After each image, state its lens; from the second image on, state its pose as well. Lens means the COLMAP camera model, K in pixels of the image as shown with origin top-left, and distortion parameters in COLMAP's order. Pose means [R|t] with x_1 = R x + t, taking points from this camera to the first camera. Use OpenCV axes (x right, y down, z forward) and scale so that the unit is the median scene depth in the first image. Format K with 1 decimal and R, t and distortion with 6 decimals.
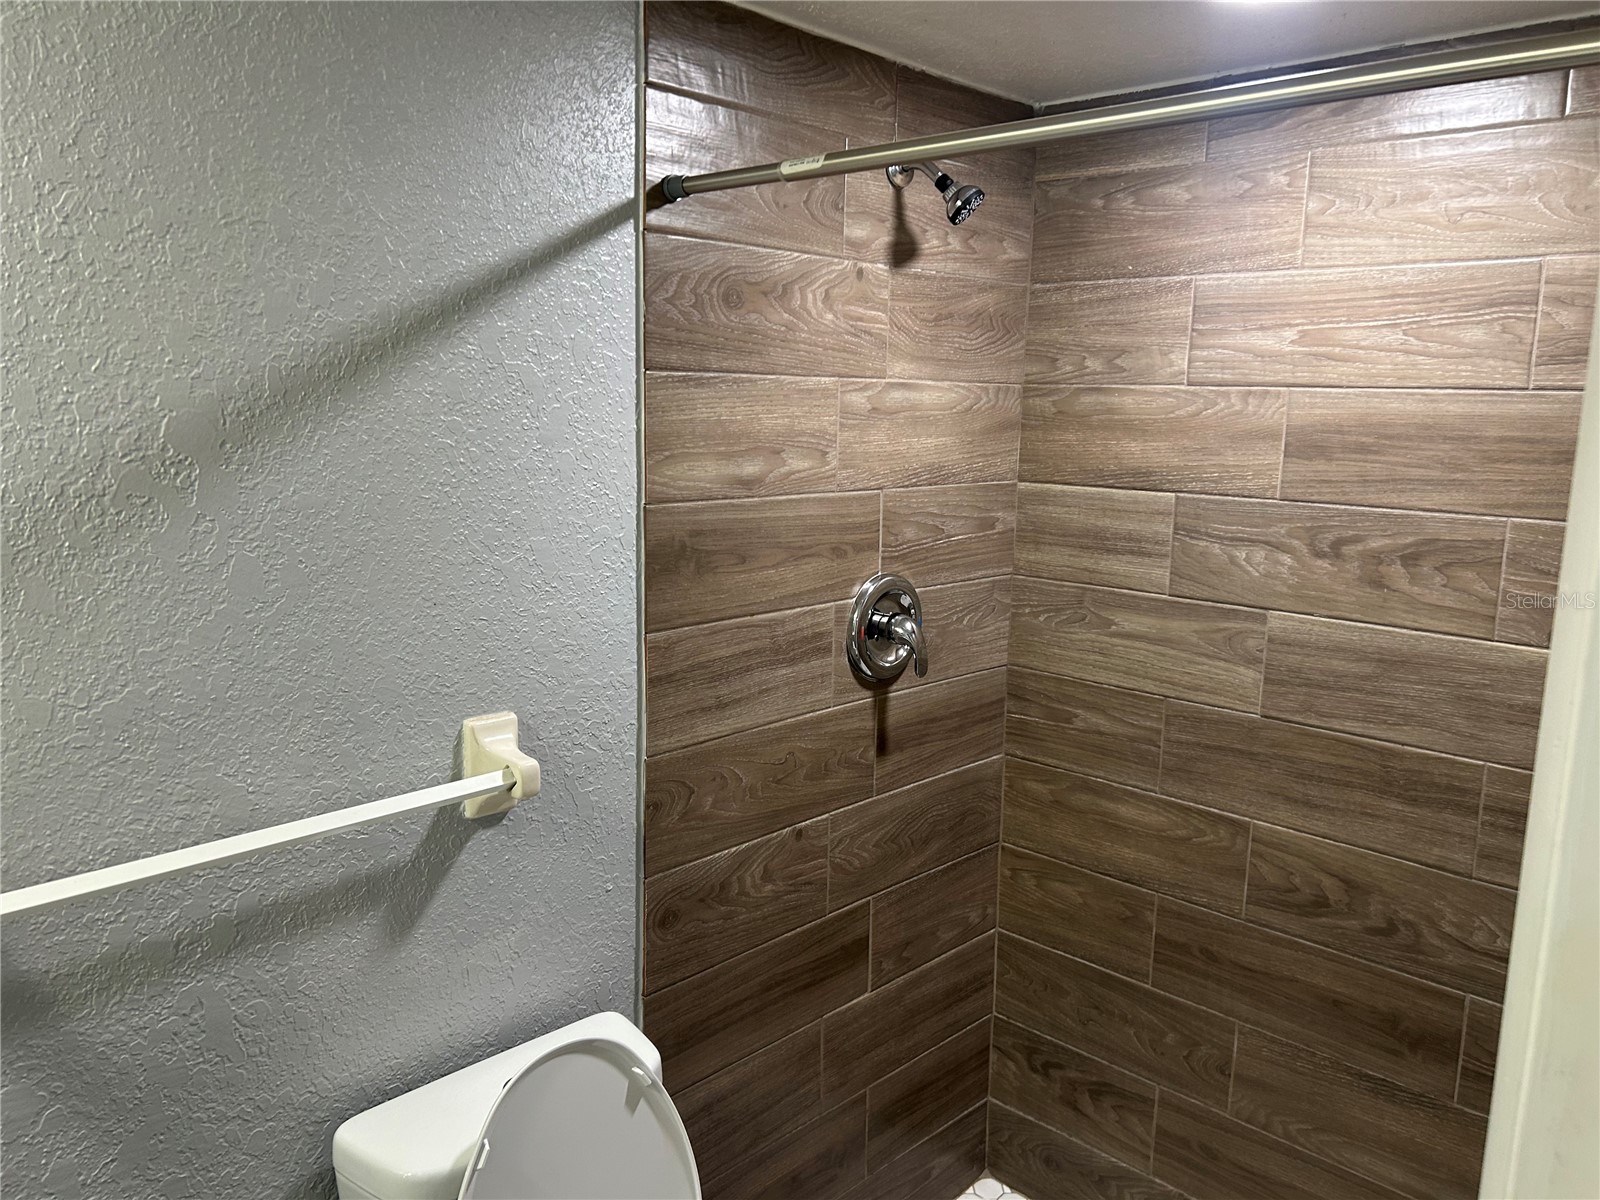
lens RADIAL K [[1196.6, 0, 798.9], [0, 1196.6, 611.2], [0, 0, 1]] dist [0.010567, -0.029674]
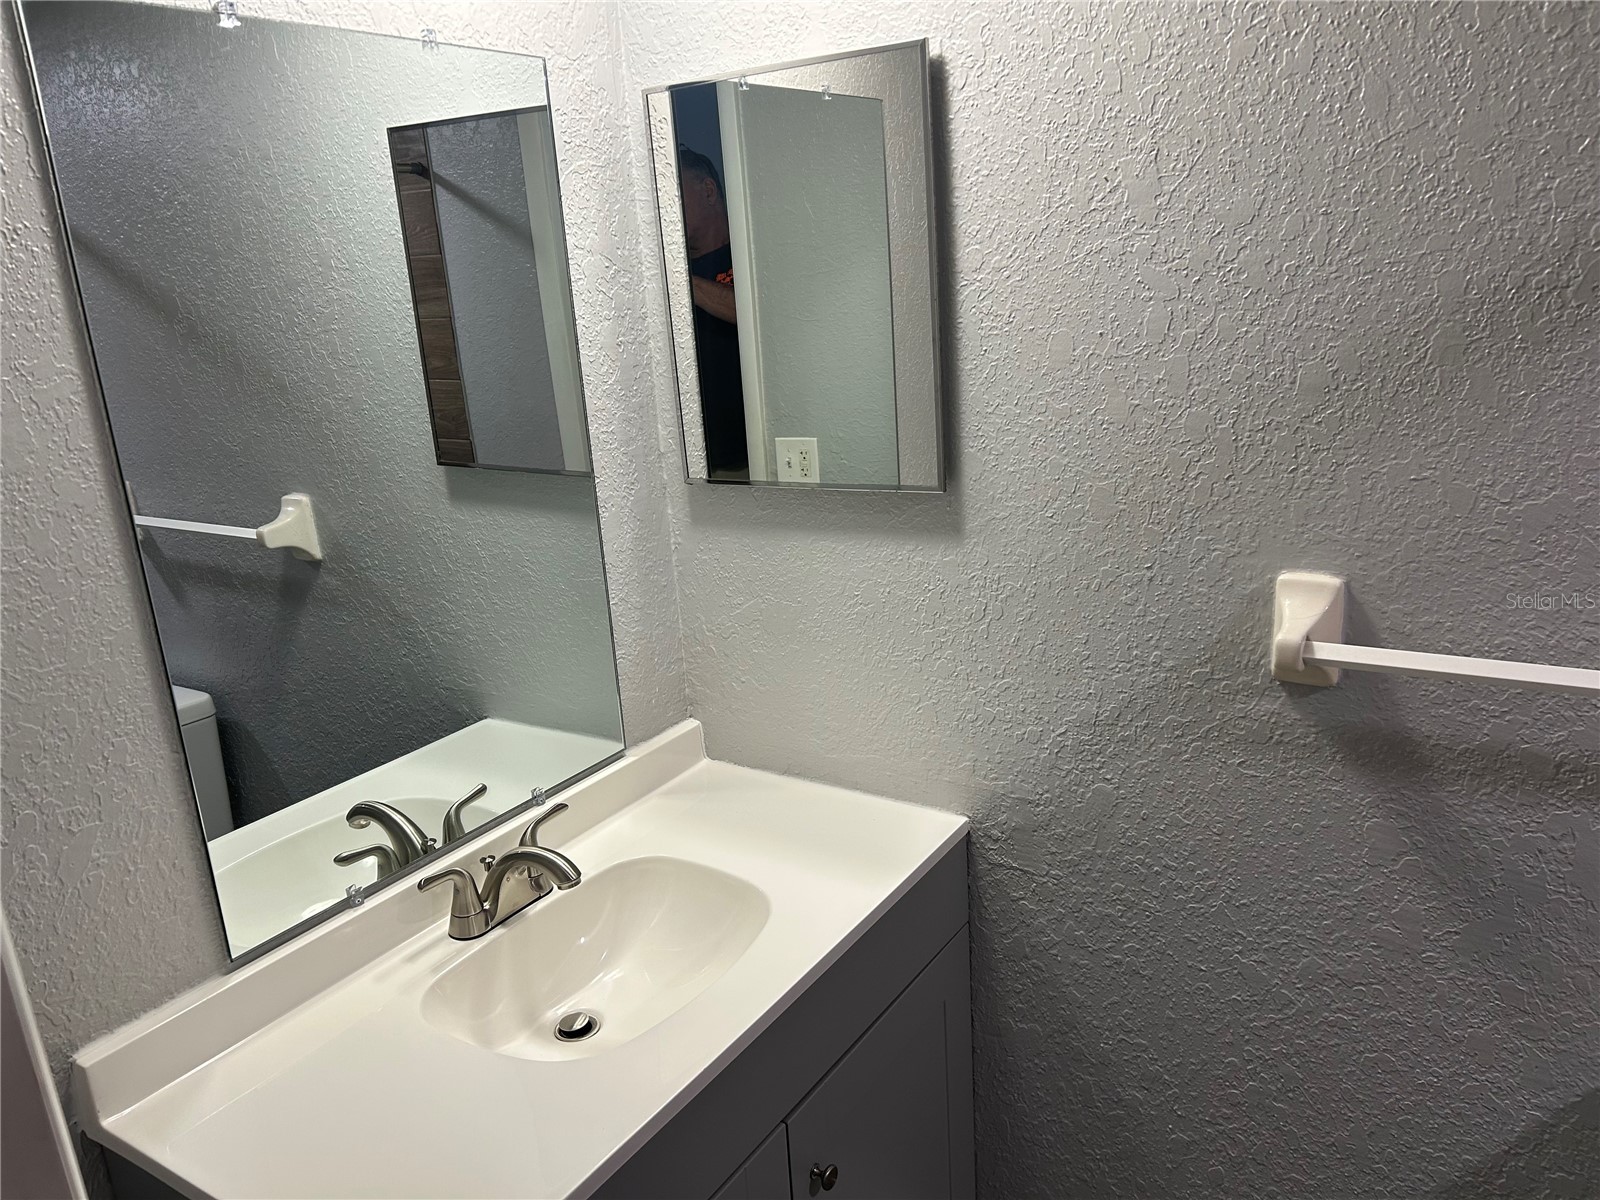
lens RADIAL K [[1196.6, 0, 797.3], [0, 1196.6, 593.3], [0, 0, 1]] dist [0.010567, -0.029674]
pose [[0.172265, 0.244141, -0.954316, 0.282907], [-0.093046, 0.968501, 0.230974, -0.022962], [0.980646, 0.049006, 0.189555, 0.228557]]
